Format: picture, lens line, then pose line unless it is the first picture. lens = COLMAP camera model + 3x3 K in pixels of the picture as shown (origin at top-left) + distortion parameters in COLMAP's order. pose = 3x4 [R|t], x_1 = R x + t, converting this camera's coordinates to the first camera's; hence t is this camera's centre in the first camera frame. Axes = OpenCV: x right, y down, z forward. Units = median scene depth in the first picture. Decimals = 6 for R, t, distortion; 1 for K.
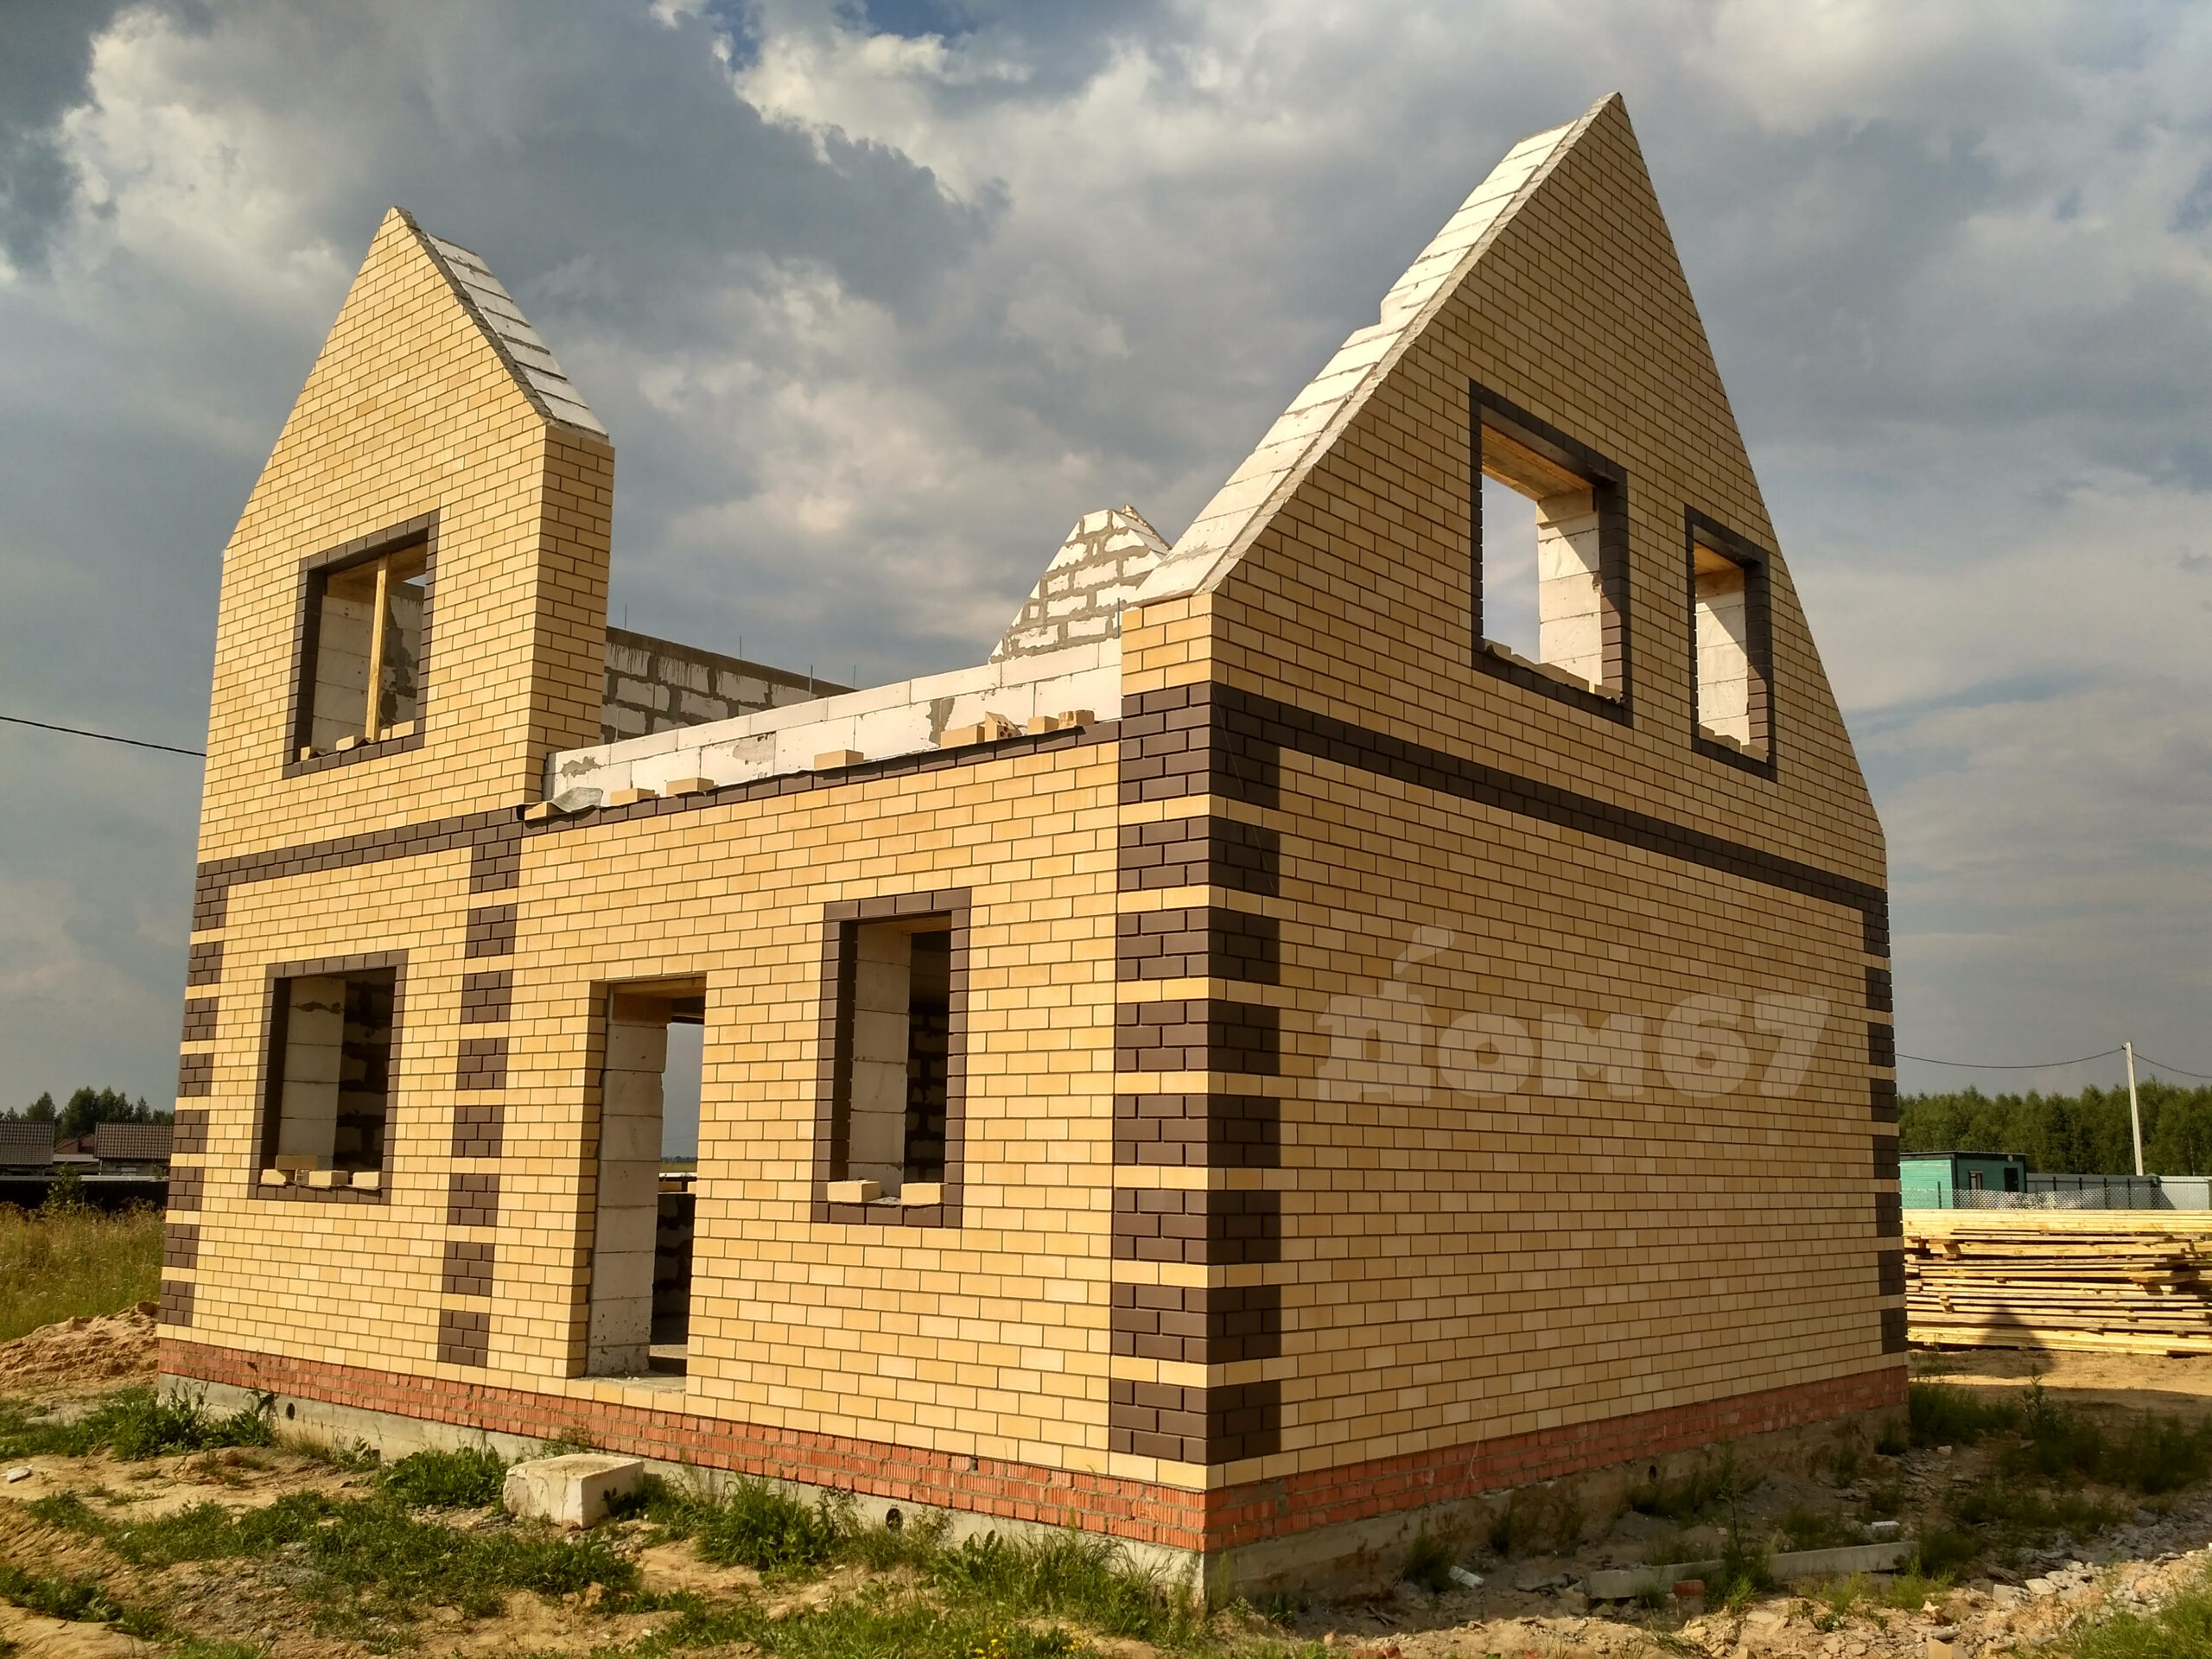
lens RADIAL K [[1999.9, 0, 1106.0], [0, 1999.9, 829.5], [0, 0, 1]] dist [0.091242, -0.240313]
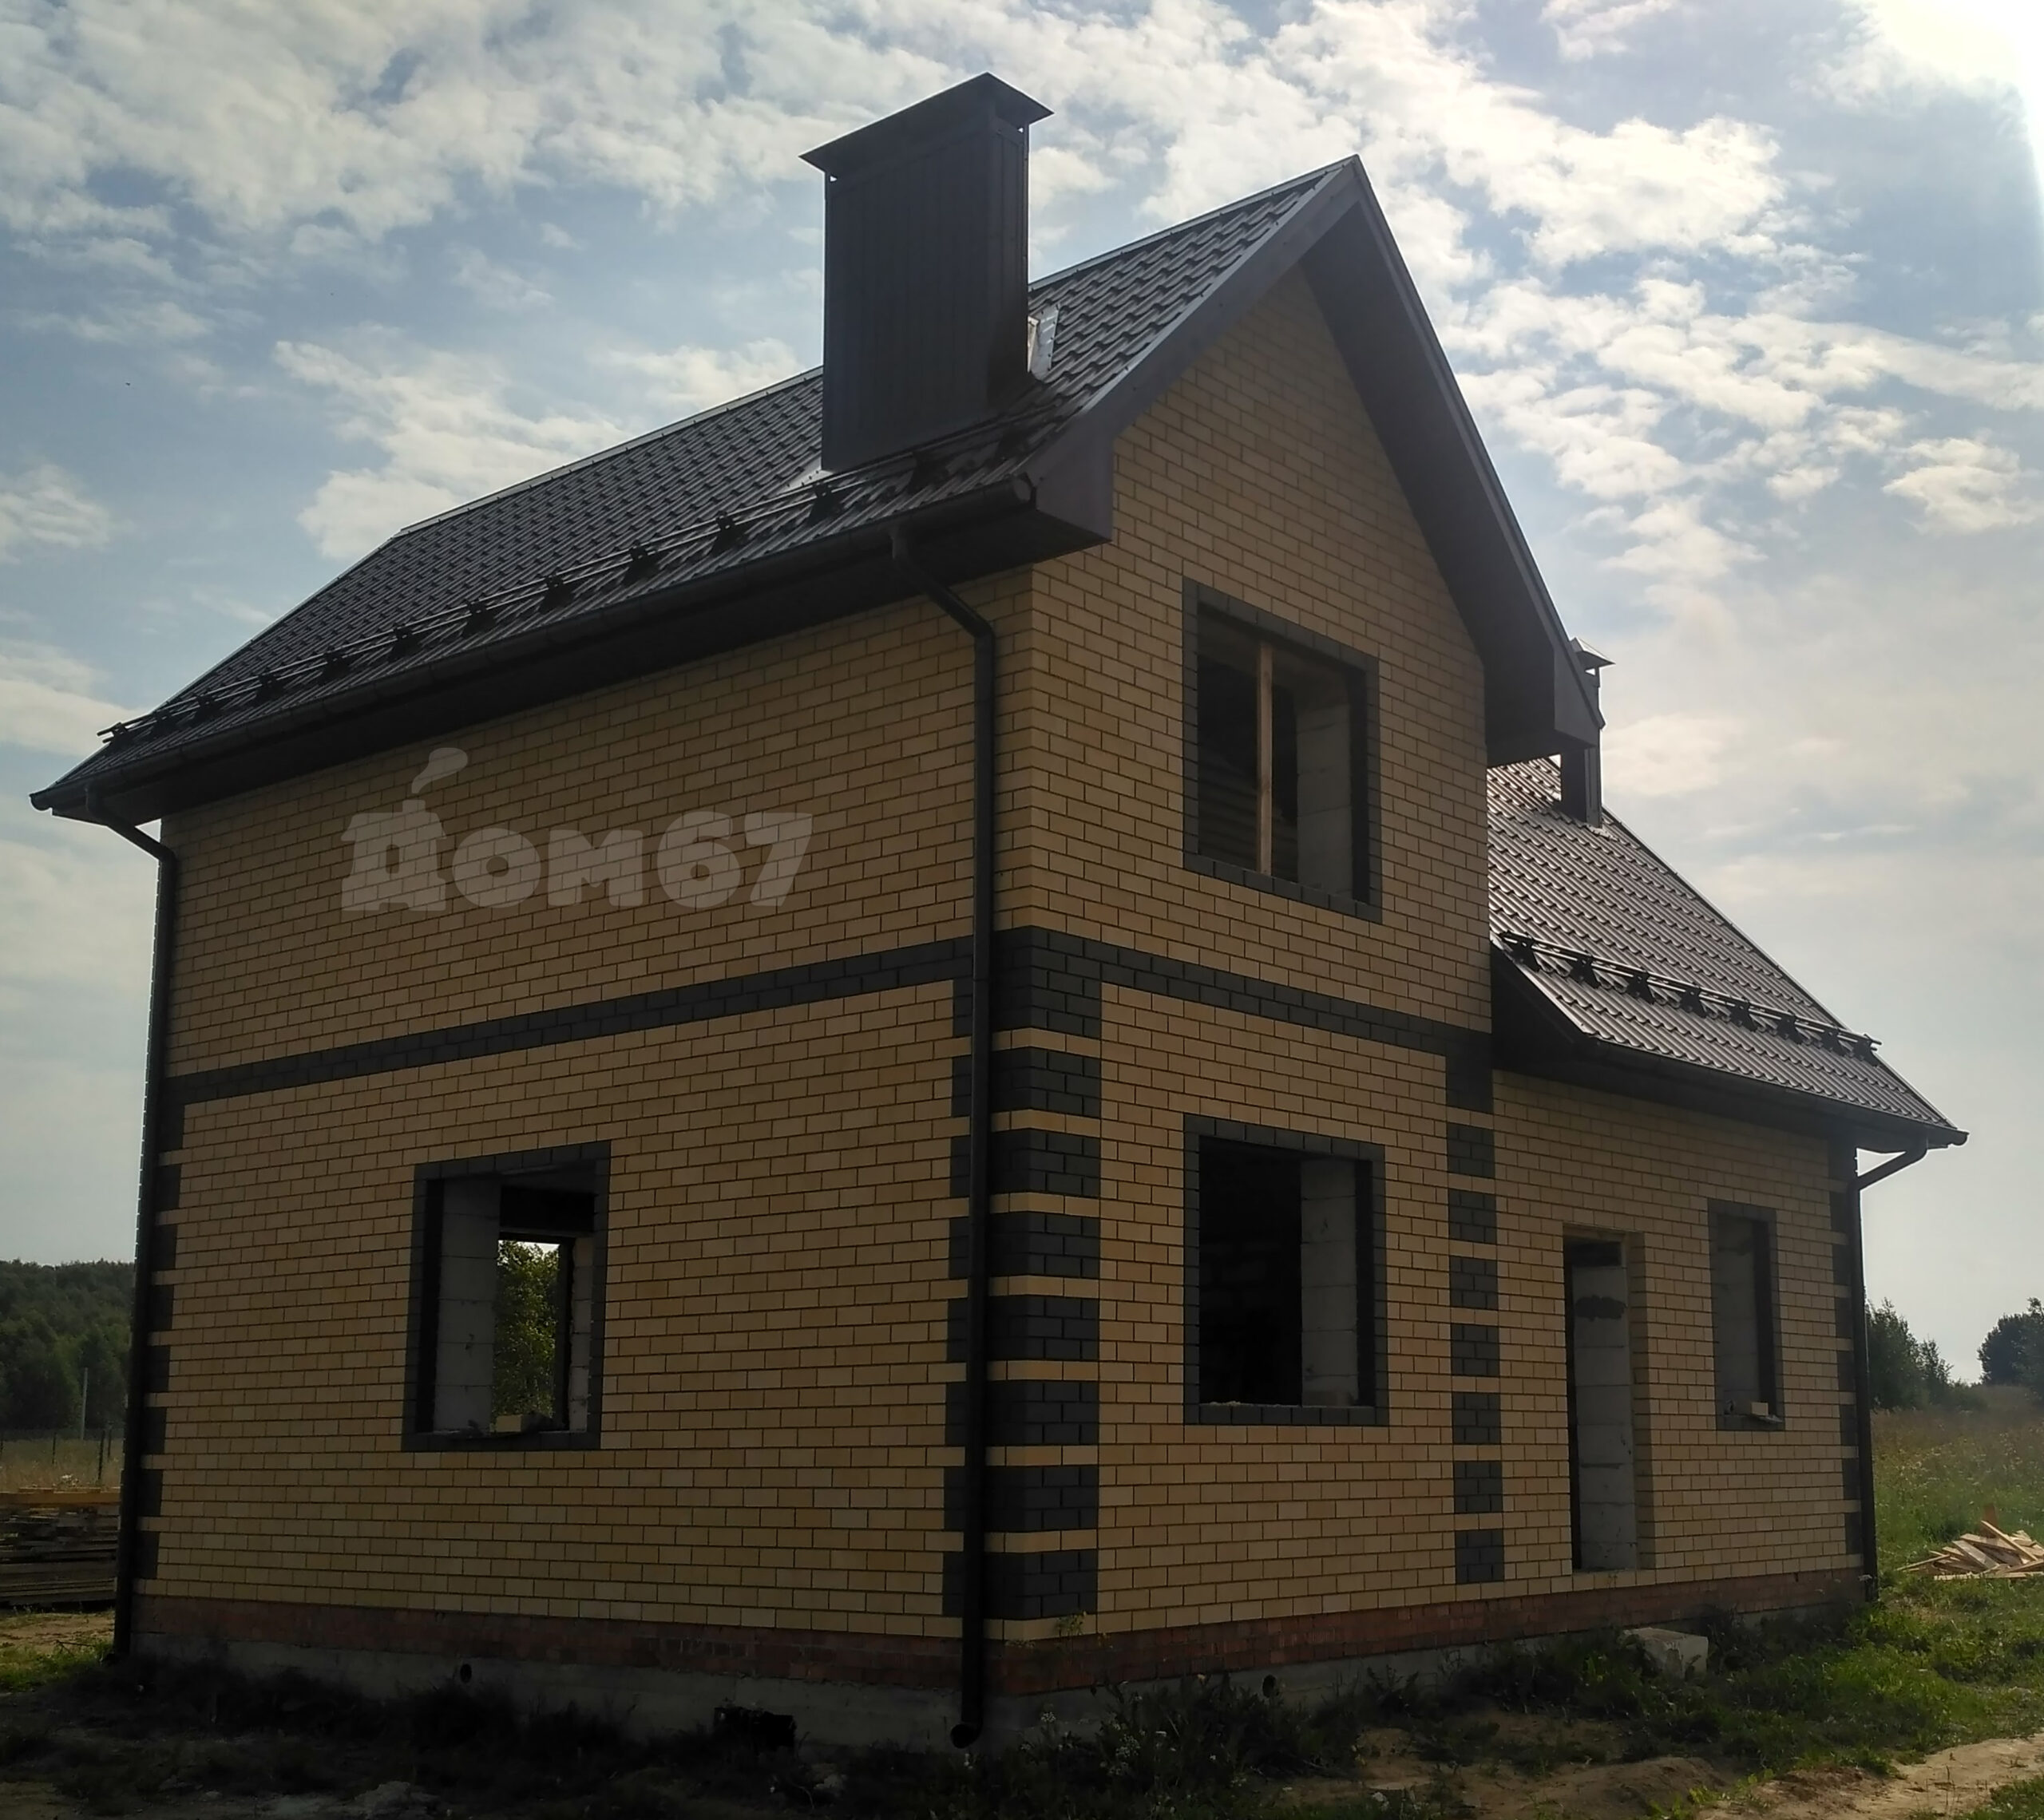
lens RADIAL K [[2477.7, 0, 1221.5], [0, 2477.7, 1026.9], [0, 0, 1]] dist [0.234252, -1.098140]
pose [[-0.042187, 0.147459, 0.988168, -1.525706], [-0.167274, 0.974046, -0.152493, 0.199139], [-0.985007, -0.171728, -0.016426, 1.148475]]
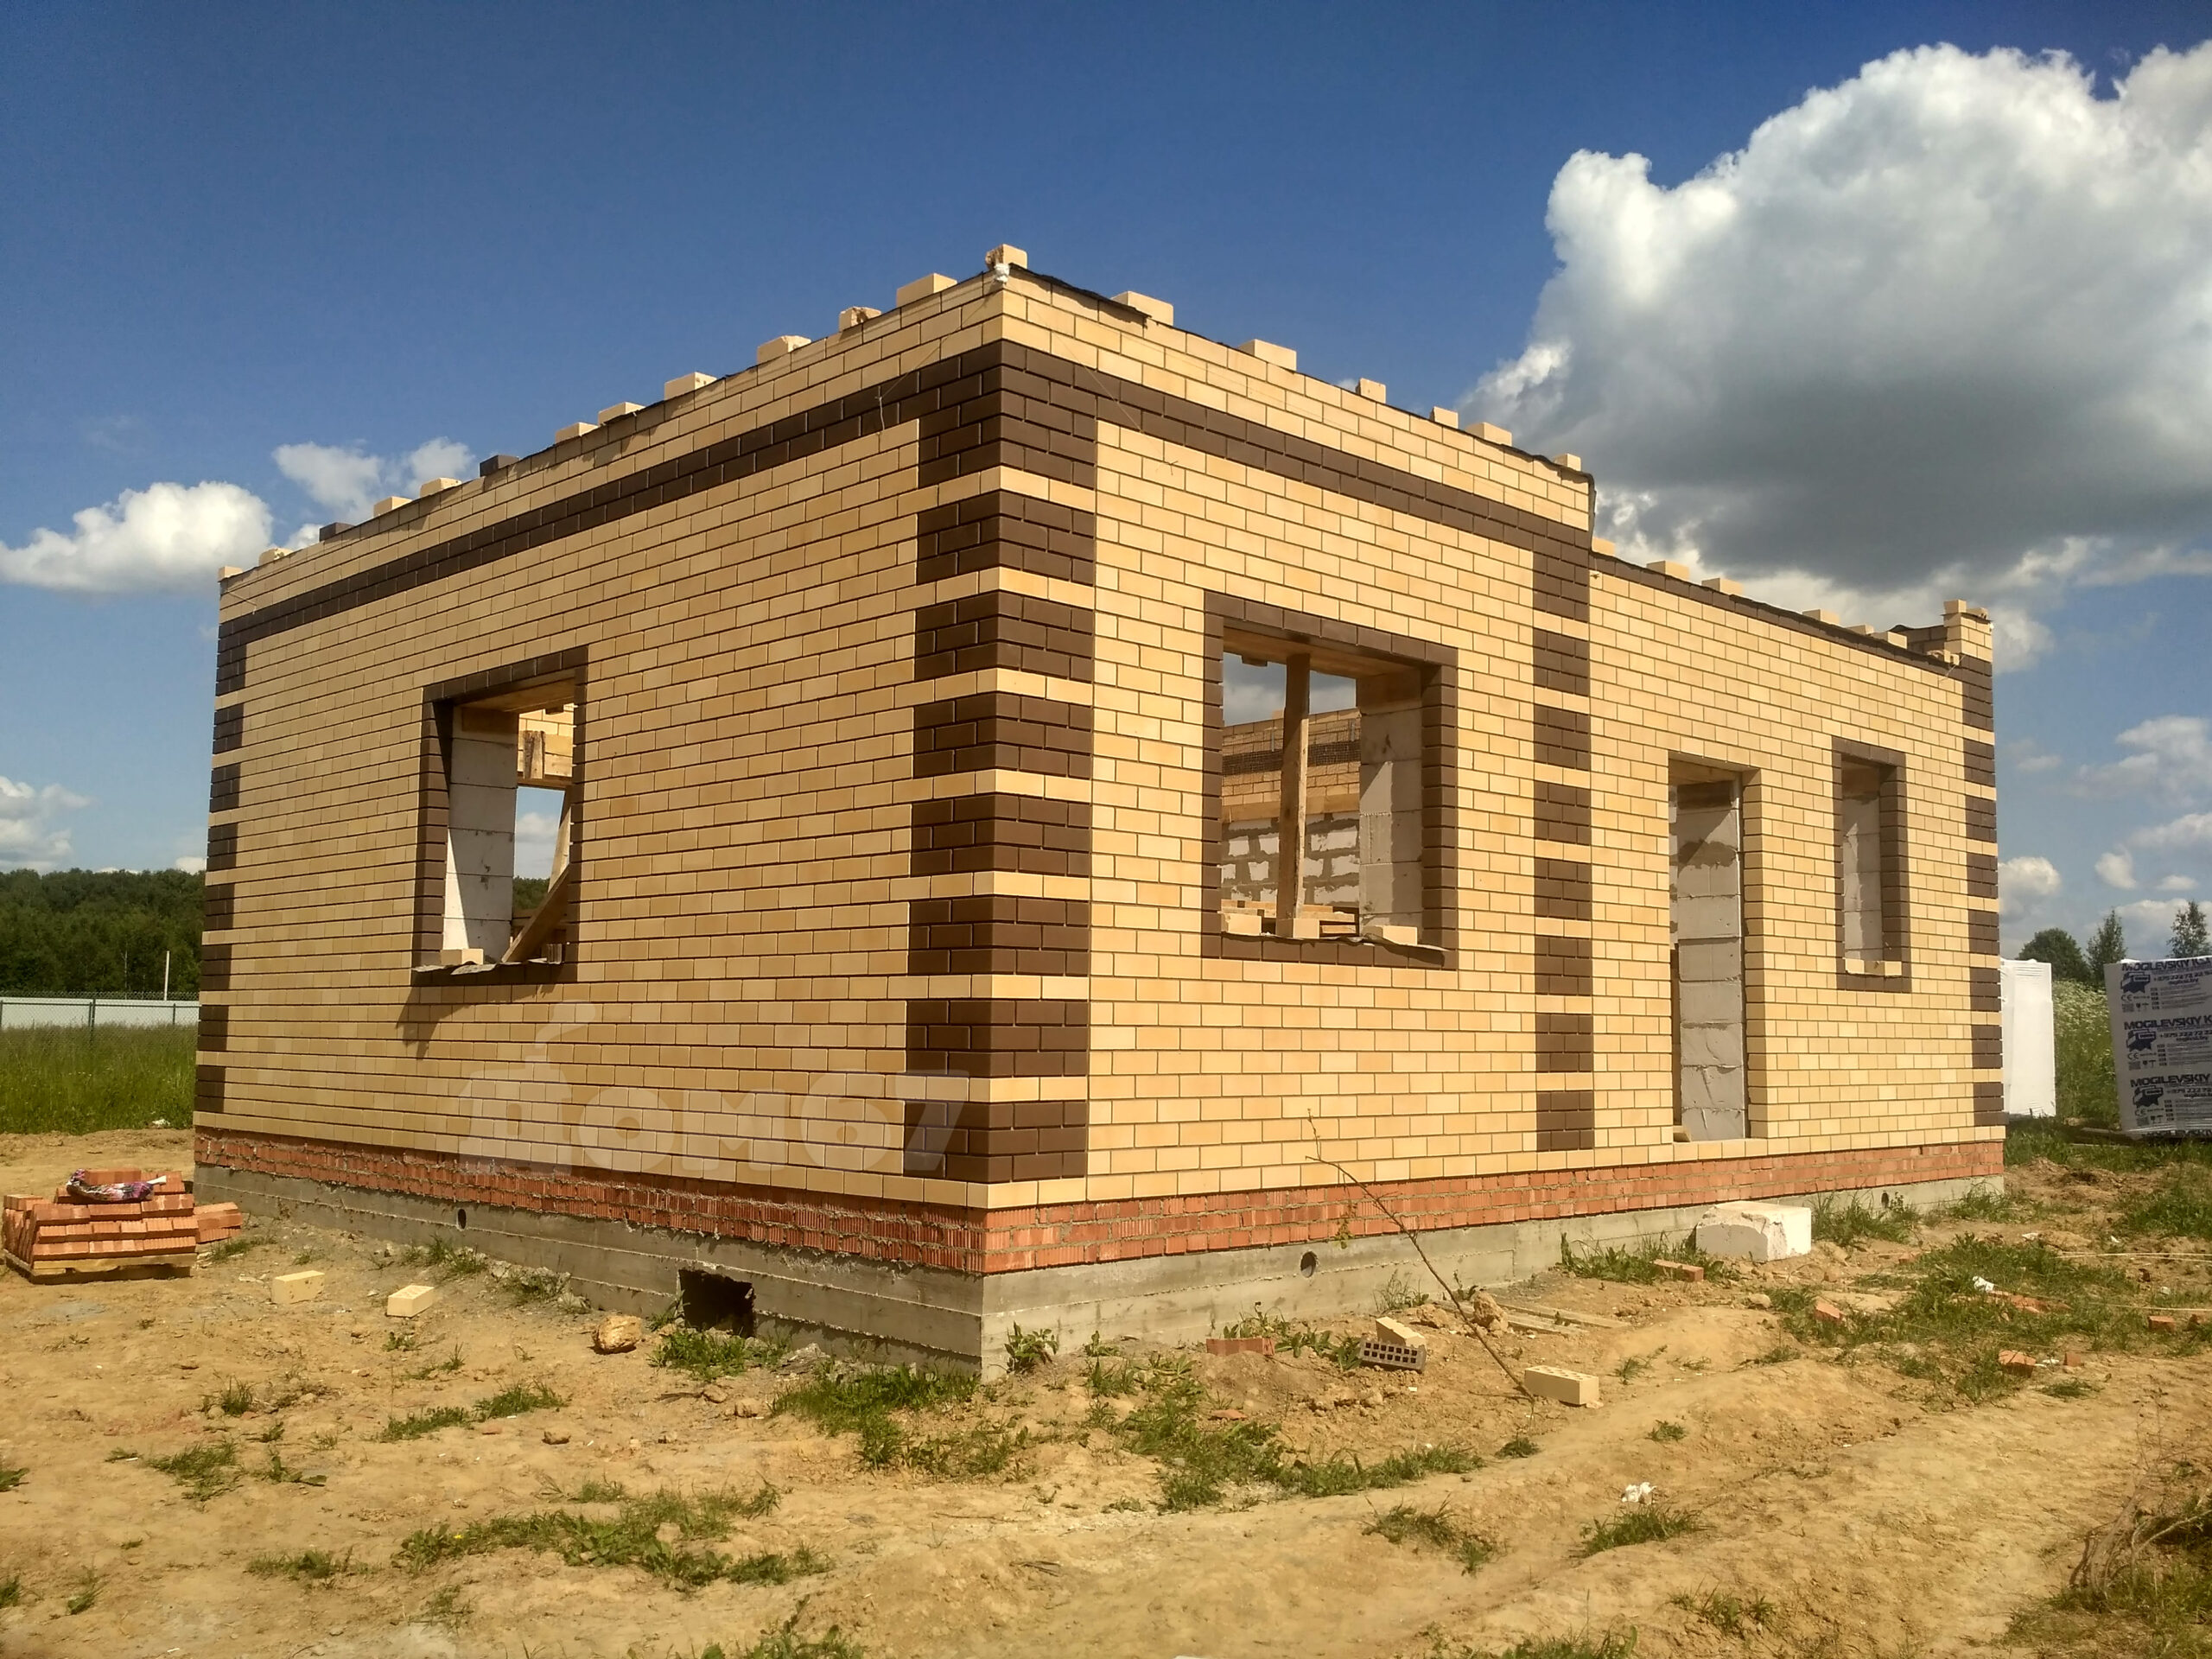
lens RADIAL K [[1999.9, 0, 1106.0], [0, 1999.9, 829.5], [0, 0, 1]] dist [0.091242, -0.240313]
pose [[0.087694, 0.081247, 0.992829, -1.175168], [-0.179713, 0.981605, -0.064455, 0.212040], [-0.979803, -0.172772, 0.100682, 1.088636]]
